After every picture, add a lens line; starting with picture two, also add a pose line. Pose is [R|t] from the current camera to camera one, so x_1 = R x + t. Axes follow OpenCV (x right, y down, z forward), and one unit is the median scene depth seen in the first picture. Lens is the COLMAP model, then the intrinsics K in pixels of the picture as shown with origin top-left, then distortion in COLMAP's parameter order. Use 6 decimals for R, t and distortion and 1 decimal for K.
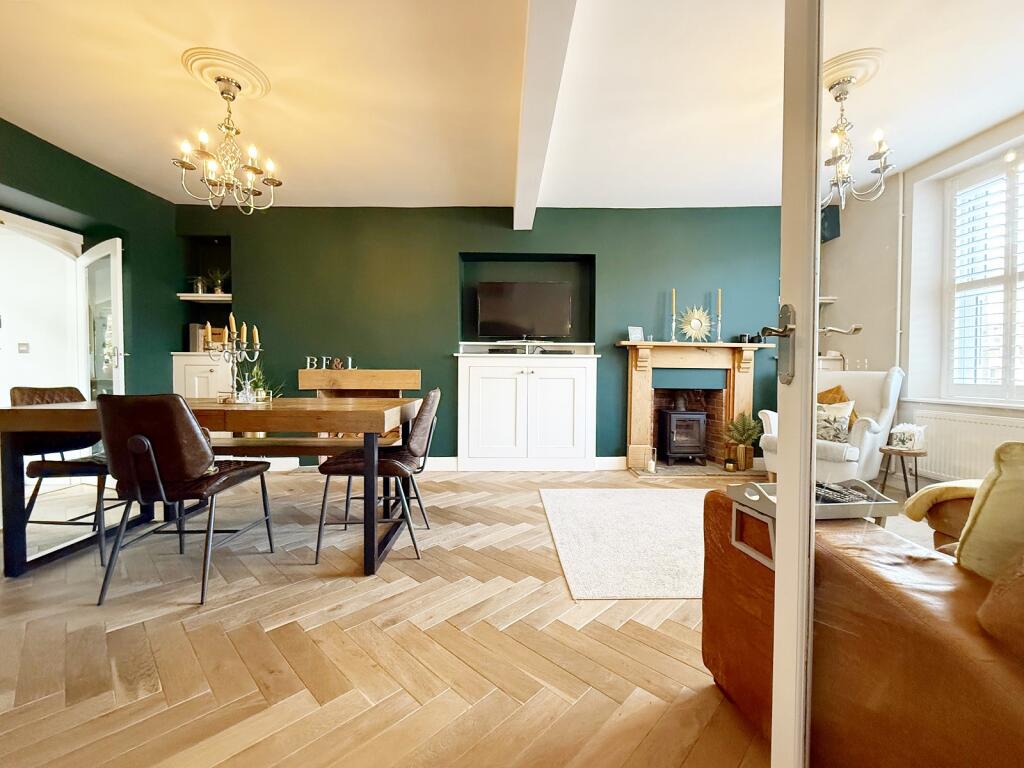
lens RADIAL K [[427.2, 0, 512.0], [0, 427.2, 384.0], [0, 0, 1]] dist [-0.002069, -0.000011]
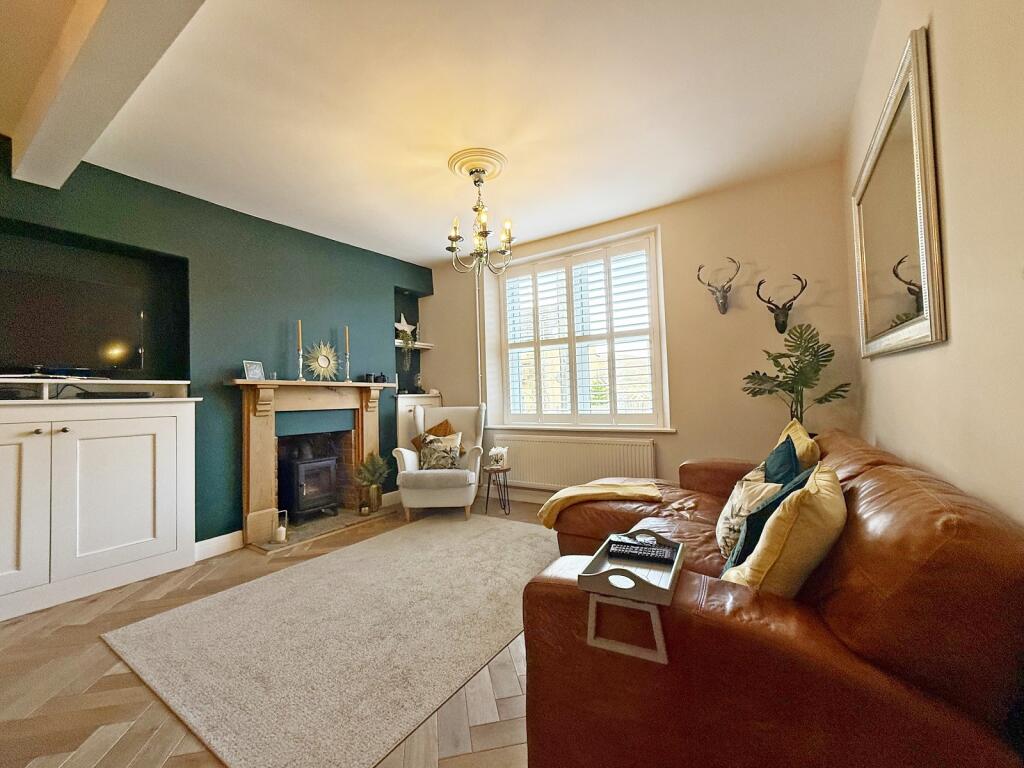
lens RADIAL K [[414.4, 0, 512.0], [0, 414.4, 384.0], [0, 0, 1]] dist [0.002275, -0.000027]
pose [[0.569022, 0.003646, 0.822314, -0.070686], [0.055542, 0.997536, -0.042857, -0.032190], [-0.820444, 0.070059, 0.567418, 0.171766]]
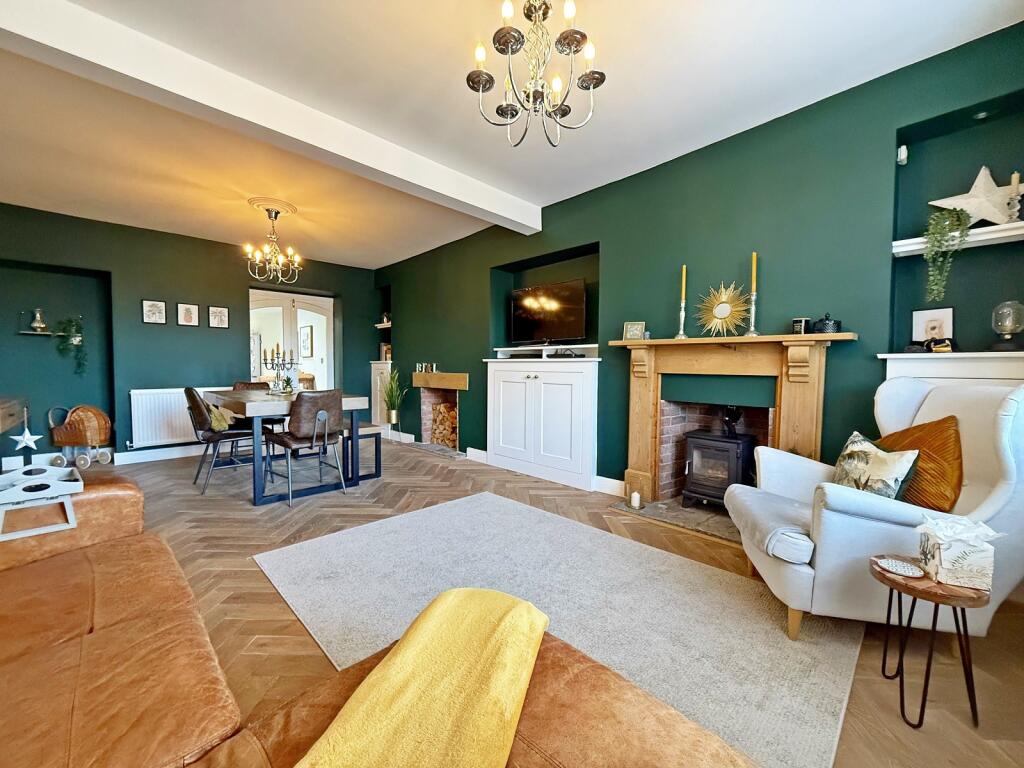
lens RADIAL K [[407.0, 0, 512.0], [0, 407.0, 384.0], [0, 0, 1]] dist [-0.000862, 0.000082]
pose [[0.687679, 0.027903, -0.725478, 0.688664], [-0.023732, 0.999591, 0.015951, -0.025204], [0.725627, 0.006248, 0.688060, 0.314584]]
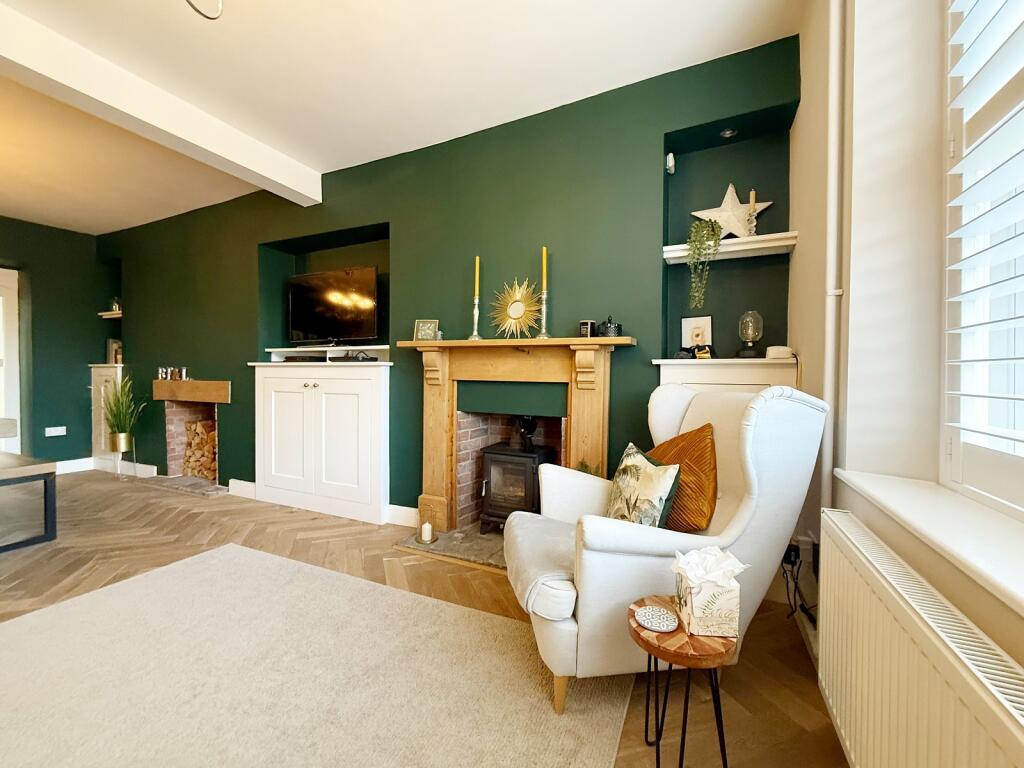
lens RADIAL K [[420.2, 0, 512.0], [0, 420.2, 384.0], [0, 0, 1]] dist [0.000160, 0.000000]
pose [[0.899646, 0.009905, -0.436508, 0.703088], [-0.014403, 0.999872, -0.006996, -0.029800], [0.436383, 0.012581, 0.899673, 0.466636]]
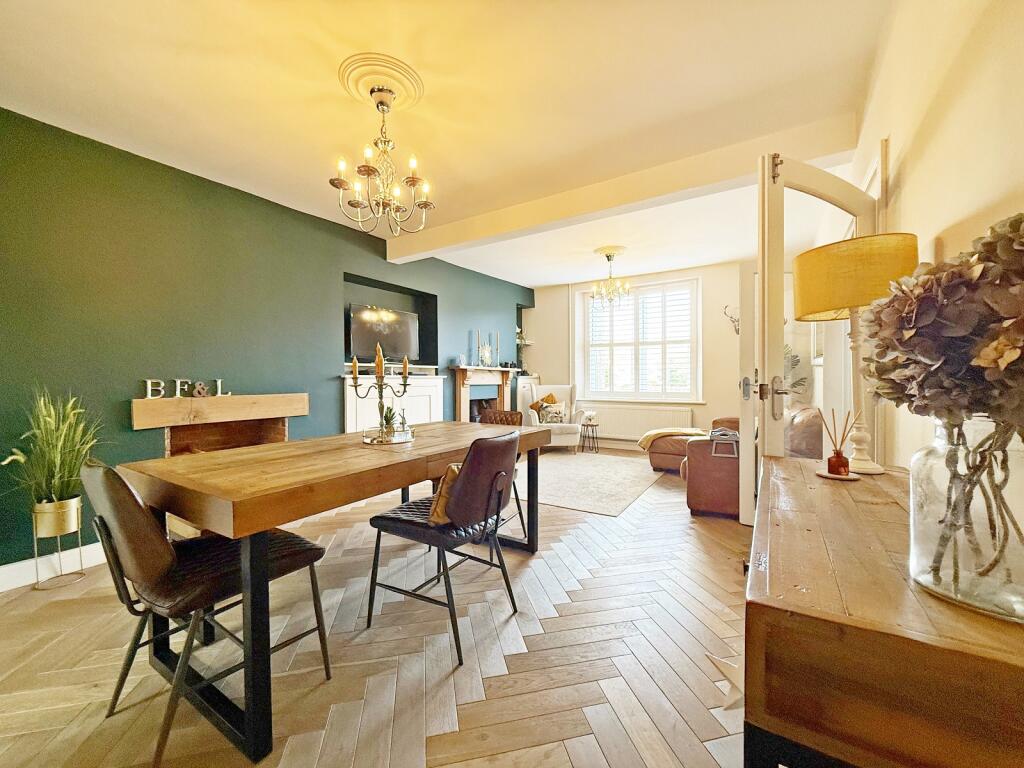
lens RADIAL K [[407.0, 0, 512.0], [0, 407.0, 384.0], [0, 0, 1]] dist [-0.000862, 0.000082]
pose [[0.550511, -0.018956, 0.834613, -0.694903], [0.029328, 0.999564, 0.003358, -0.042326], [-0.834313, 0.022629, 0.550827, 0.168671]]
